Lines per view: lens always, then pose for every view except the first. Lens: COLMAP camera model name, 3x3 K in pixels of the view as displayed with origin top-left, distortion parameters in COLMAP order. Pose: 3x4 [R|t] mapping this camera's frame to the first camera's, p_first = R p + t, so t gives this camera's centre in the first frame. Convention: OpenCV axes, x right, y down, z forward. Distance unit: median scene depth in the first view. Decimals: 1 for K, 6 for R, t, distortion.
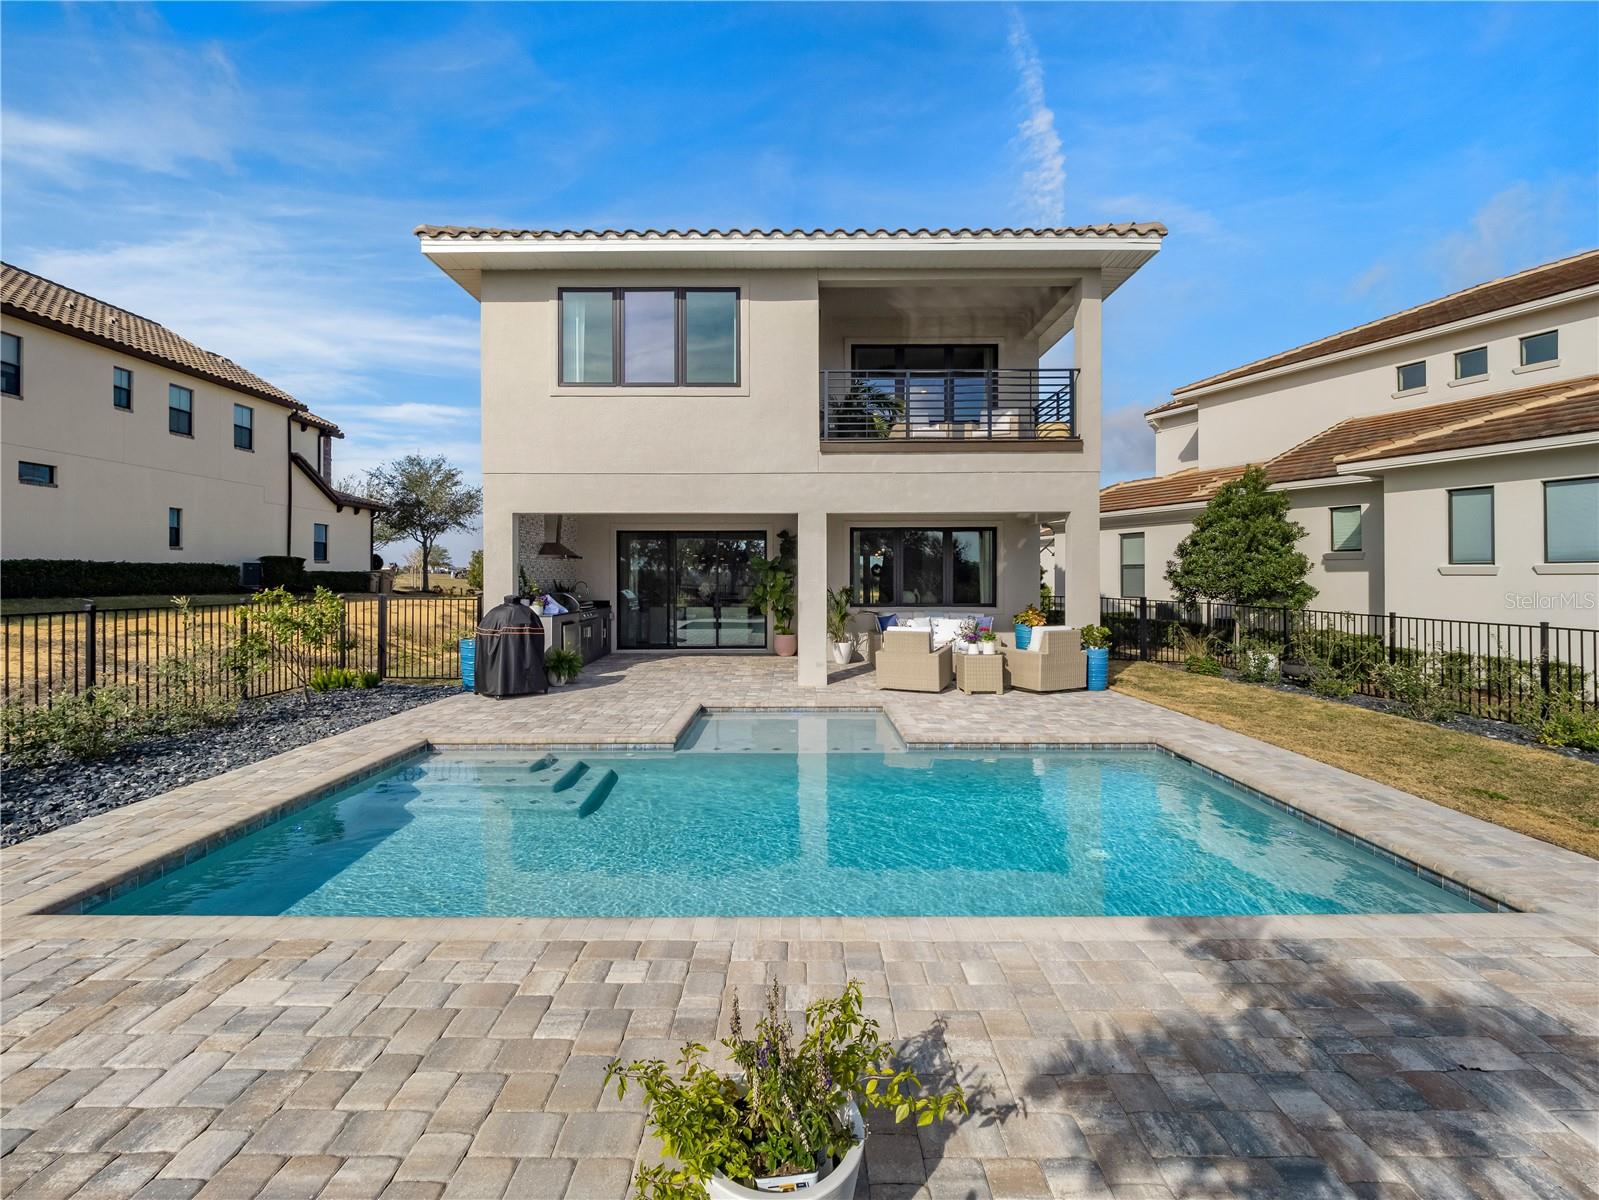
lens RADIAL K [[671.6, 0, 815.7], [0, 671.6, 573.5], [0, 0, 1]] dist [-0.006318, -0.001116]
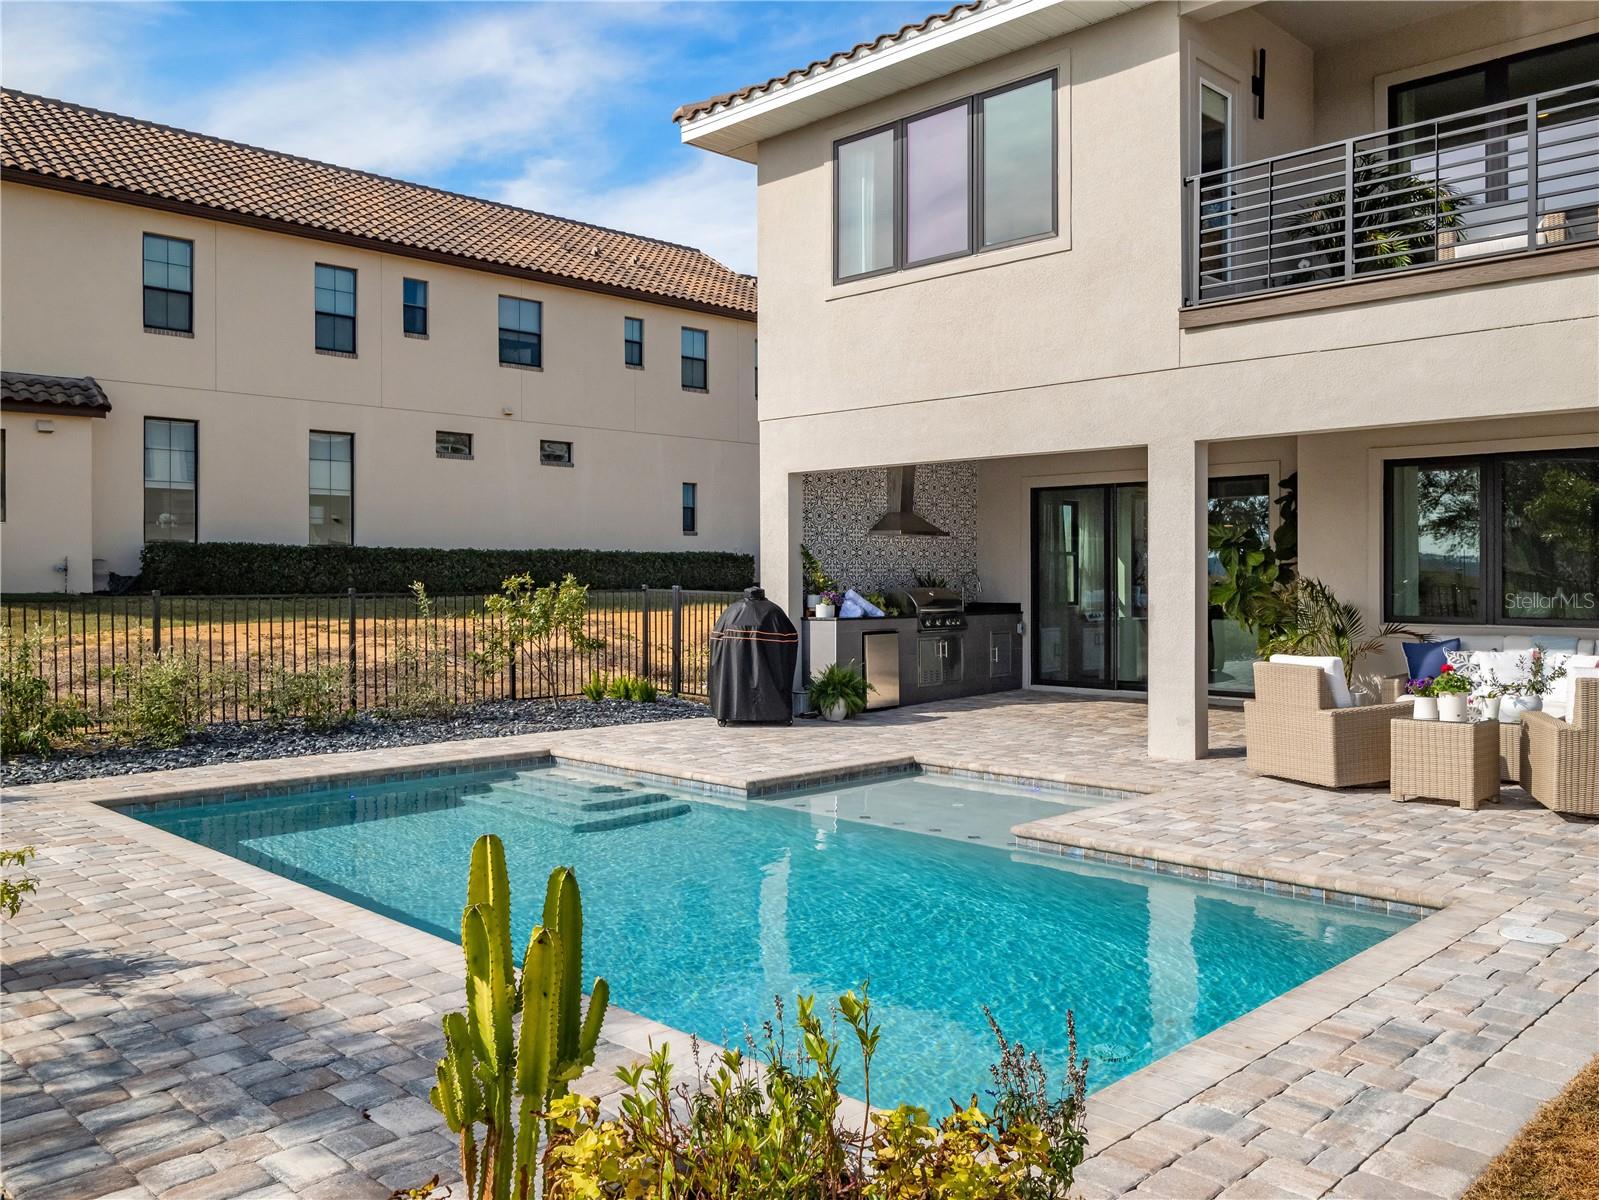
lens RADIAL K [[1293.7, 0, 830.3], [0, 1293.7, 564.8], [0, 0, 1]] dist [0.007971, -0.007994]
pose [[0.712396, -0.004612, -0.701763, 0.541843], [0.002838, 0.999989, -0.003691, 0.012540], [0.701772, 0.000638, 0.712401, 0.051989]]
